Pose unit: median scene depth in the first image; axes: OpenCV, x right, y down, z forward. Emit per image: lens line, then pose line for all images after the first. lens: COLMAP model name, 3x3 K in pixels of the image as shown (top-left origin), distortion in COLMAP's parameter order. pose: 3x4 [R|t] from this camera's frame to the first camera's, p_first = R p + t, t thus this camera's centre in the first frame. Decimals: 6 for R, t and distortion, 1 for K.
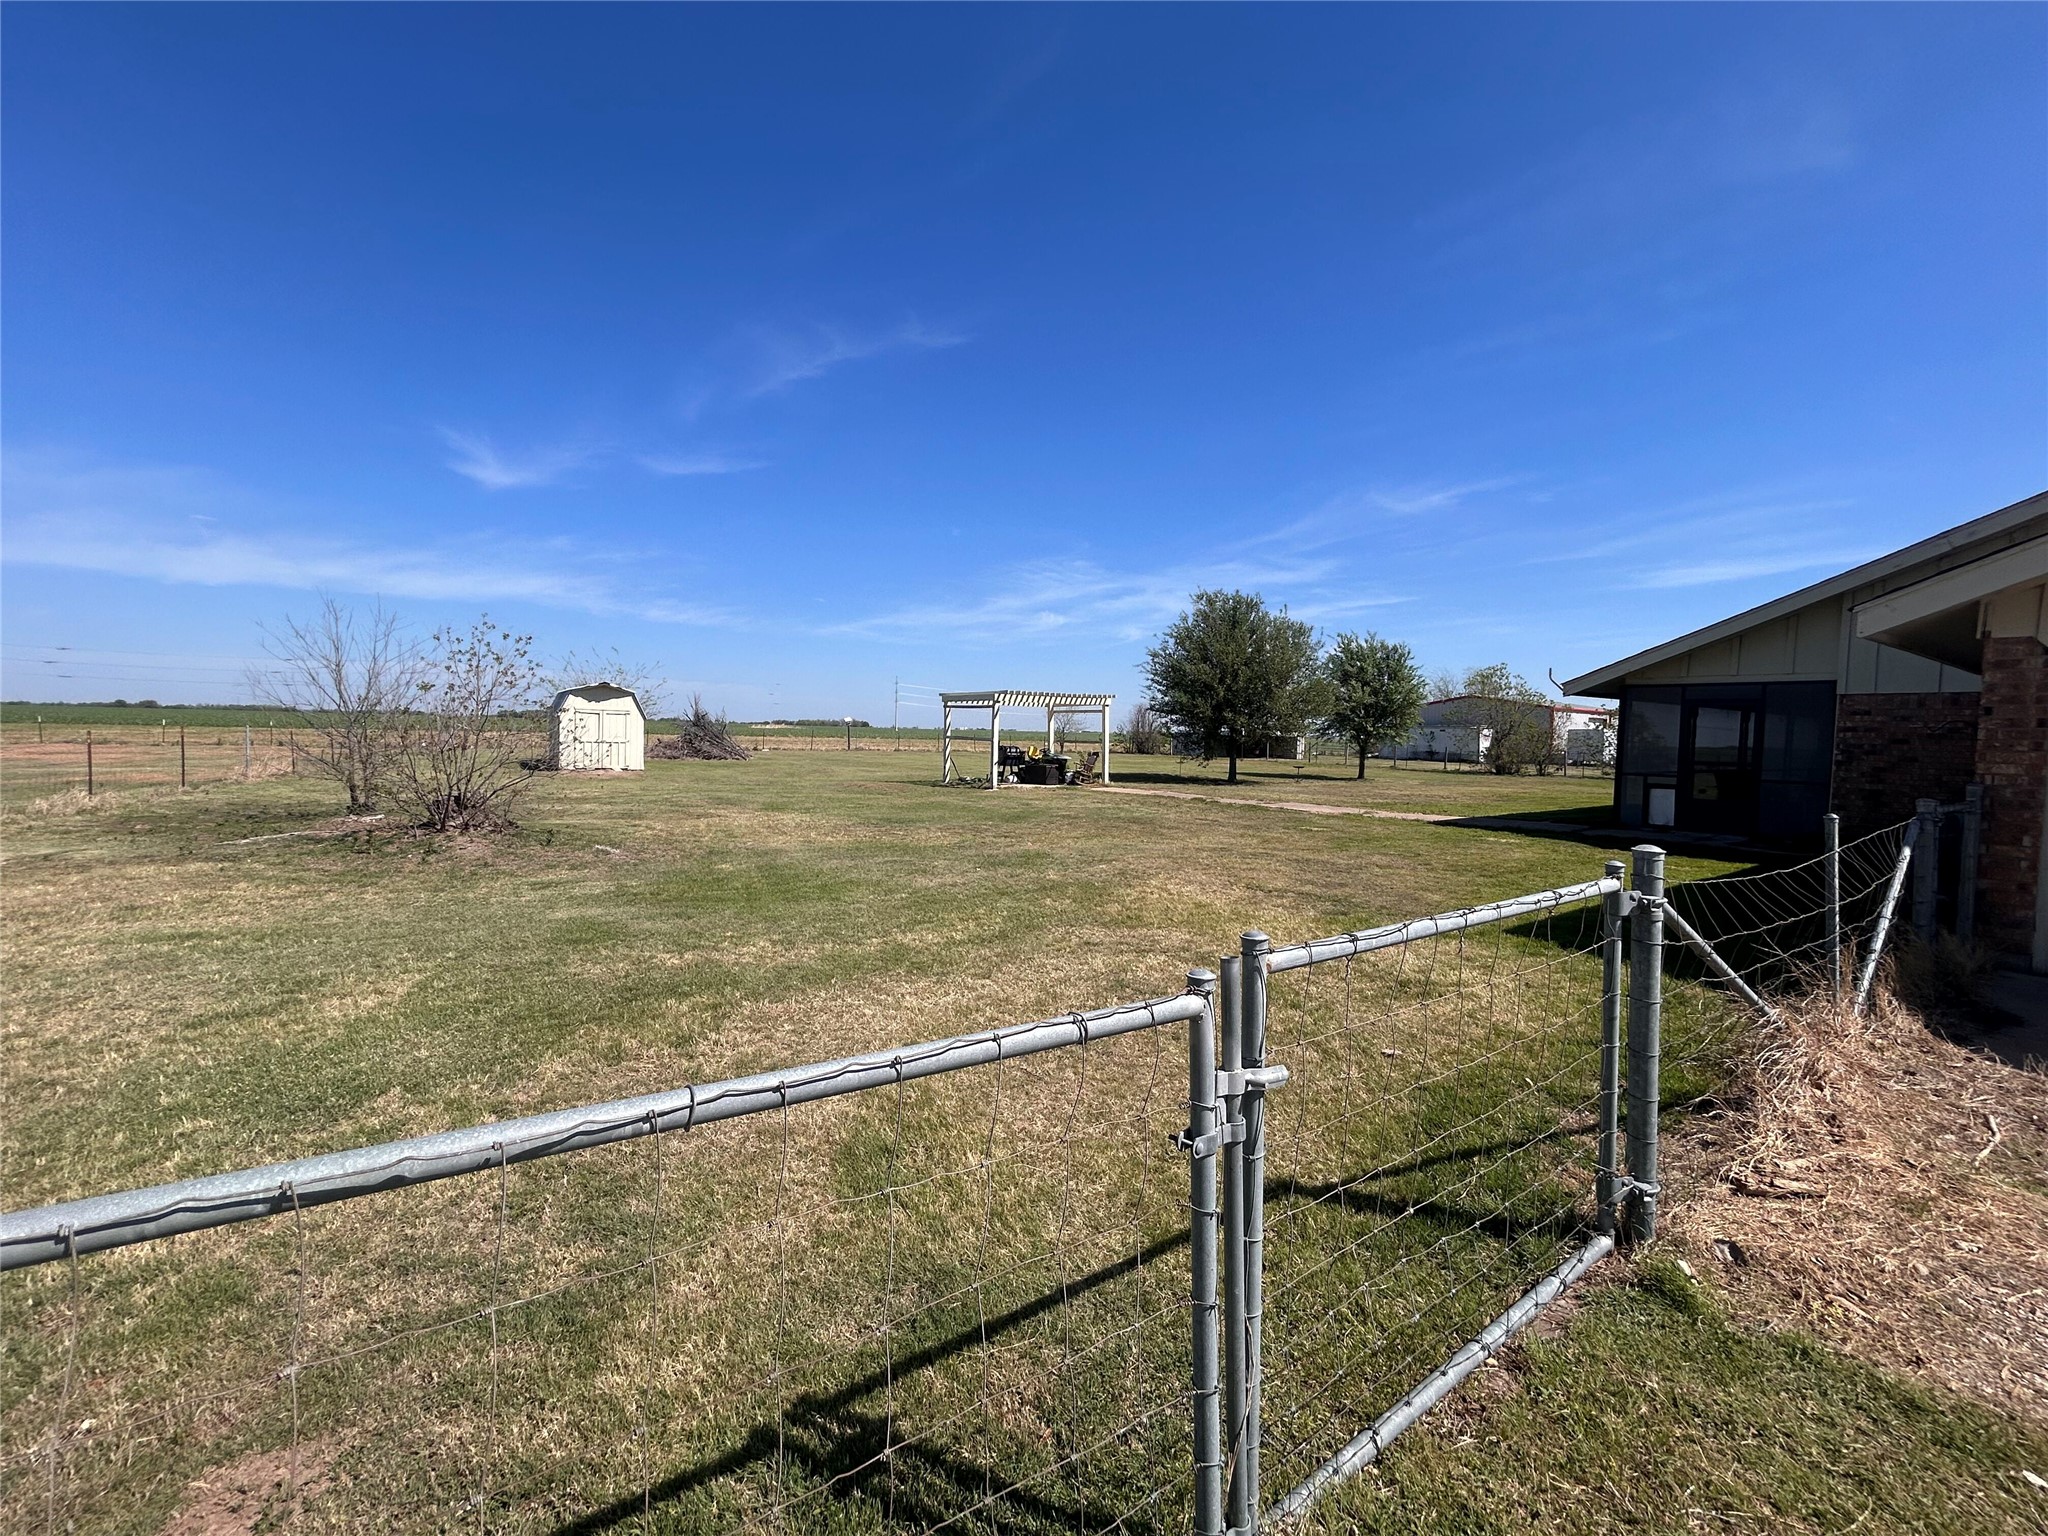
lens RADIAL K [[832.7, 0, 1027.8], [0, 832.7, 753.5], [0, 0, 1]] dist [0.003319, -0.000072]
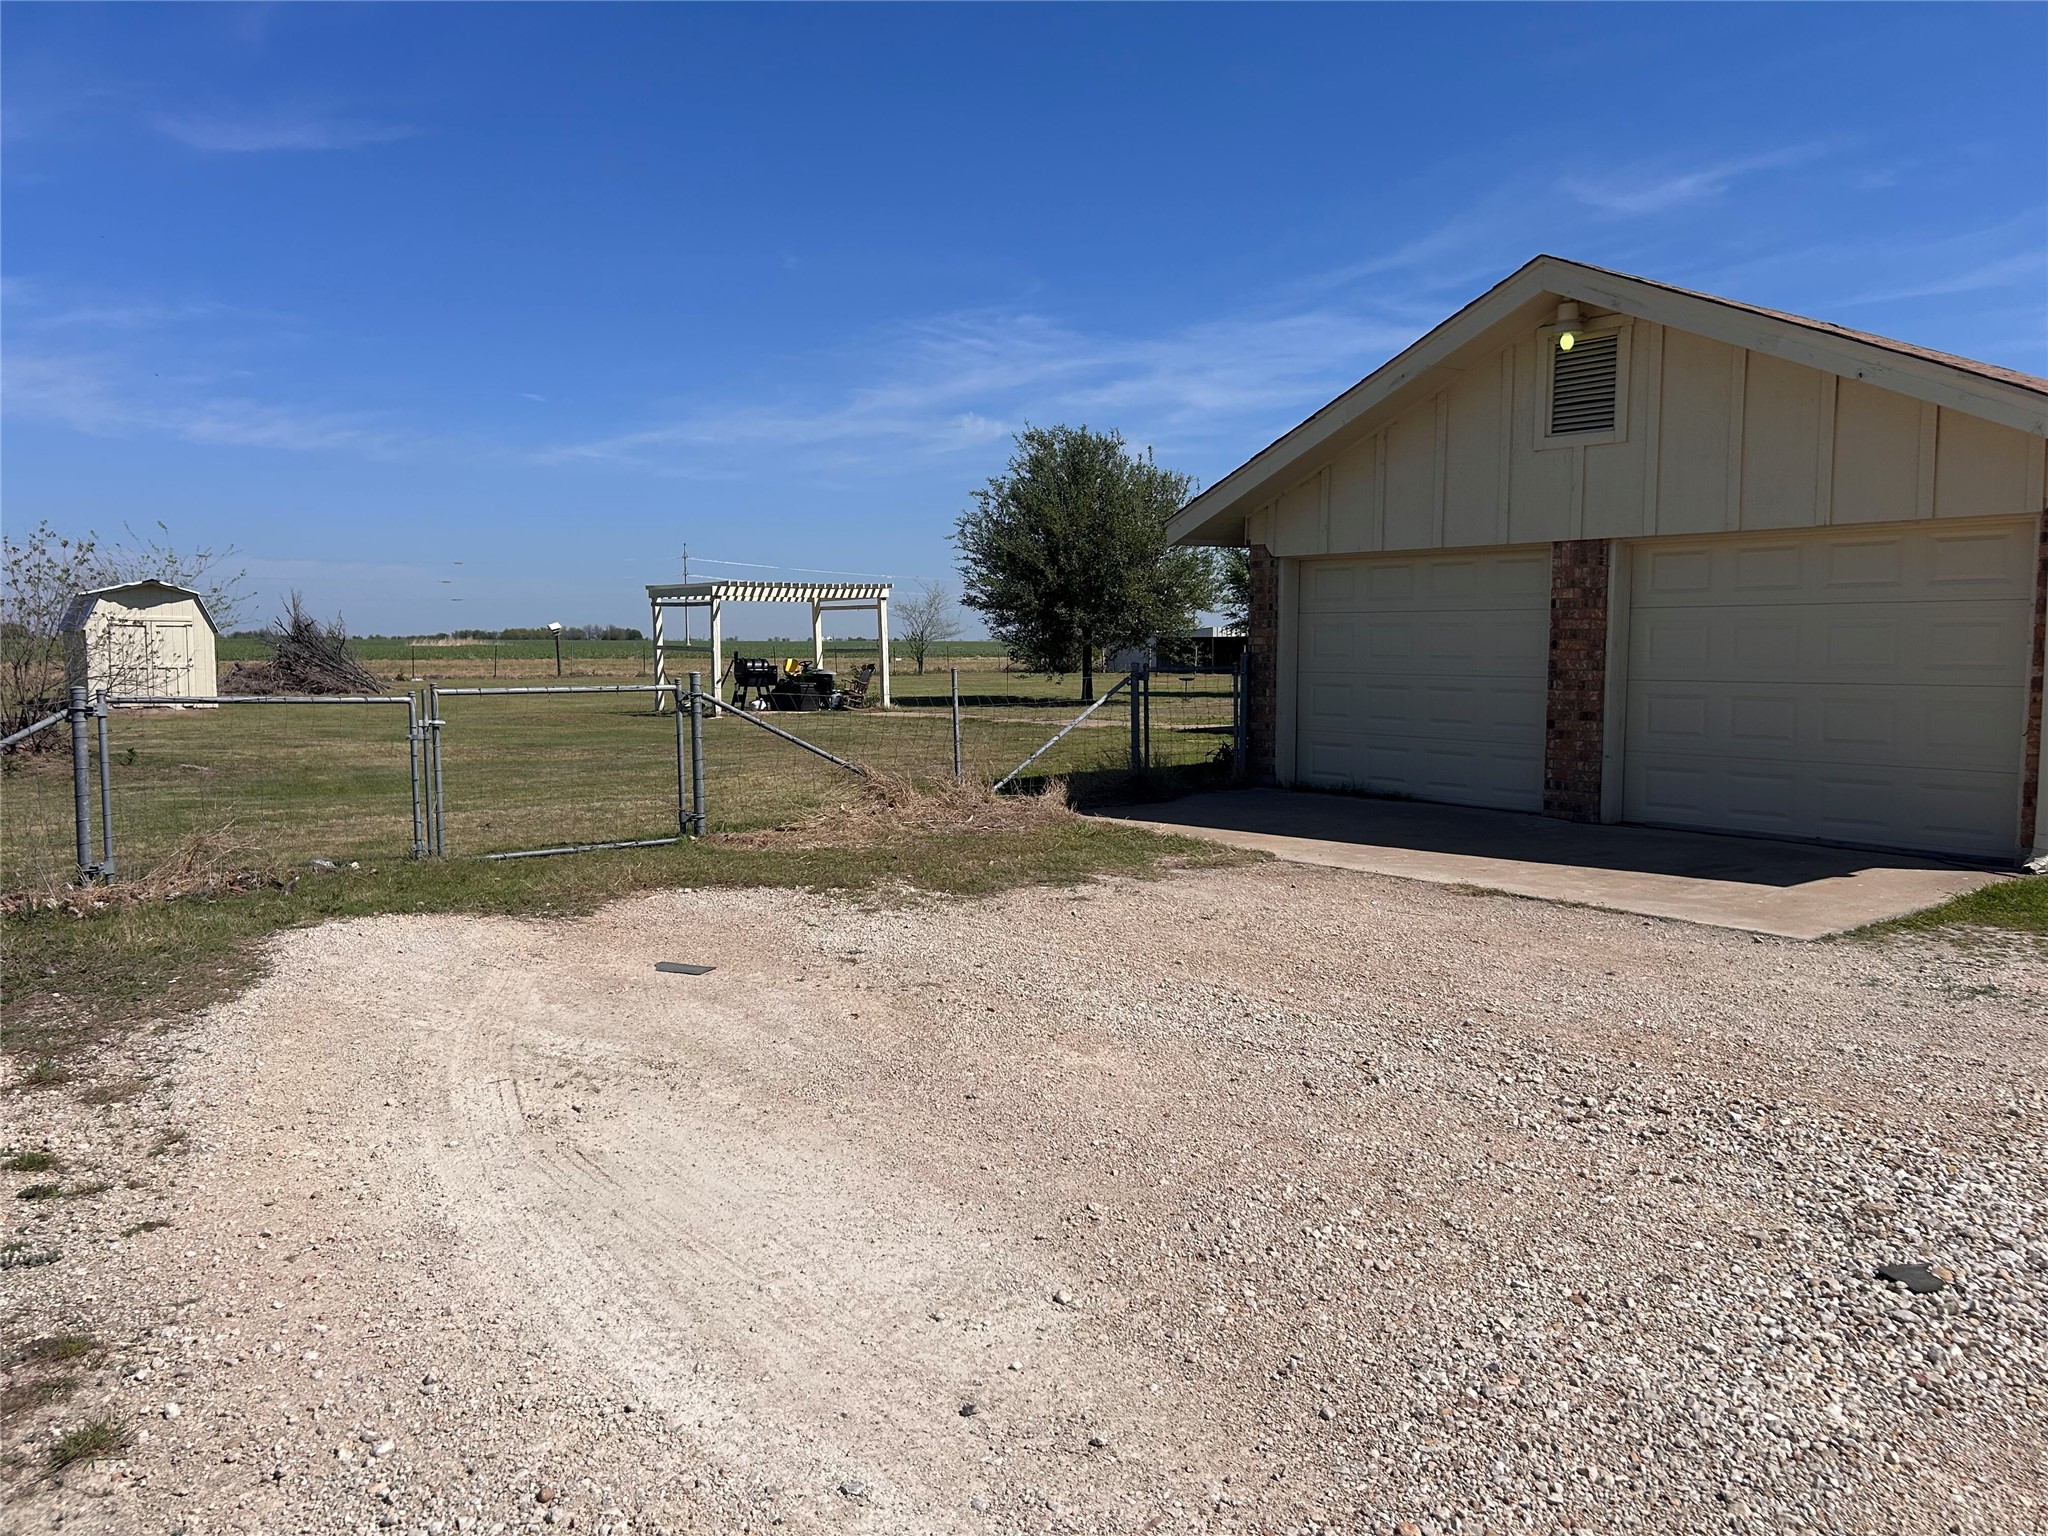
lens RADIAL K [[1558.4, 0, 1031.4], [0, 1558.4, 786.9], [0, 0, 1]] dist [0.039454, 0.000410]
pose [[0.998269, -0.029860, 0.050677, 0.136579], [0.026386, 0.997344, 0.067882, 0.014951], [-0.052569, -0.066427, 0.996406, -0.323174]]
